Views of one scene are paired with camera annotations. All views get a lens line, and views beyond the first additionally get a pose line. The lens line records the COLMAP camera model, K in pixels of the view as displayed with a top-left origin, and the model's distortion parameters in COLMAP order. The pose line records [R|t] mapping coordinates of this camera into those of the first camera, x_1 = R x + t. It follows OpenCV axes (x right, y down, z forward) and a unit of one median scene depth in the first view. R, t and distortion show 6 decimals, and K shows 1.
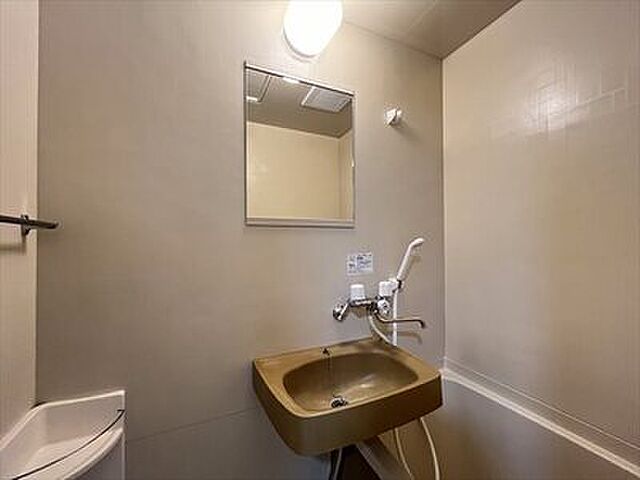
lens RADIAL K [[255.8, 0, 320.0], [0, 255.8, 240.0], [0, 0, 1]] dist [-0.006555, 0.000189]
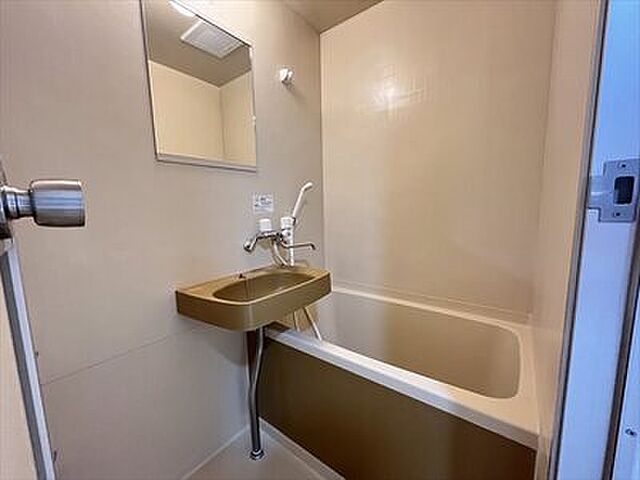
lens RADIAL K [[255.8, 0, 320.0], [0, 255.8, 240.0], [0, 0, 1]] dist [-0.006555, 0.000189]
pose [[0.880012, -0.074929, 0.469003, -0.183771], [0.013001, 0.990908, 0.133914, 0.105454], [-0.474773, -0.111748, 0.872985, -0.173257]]
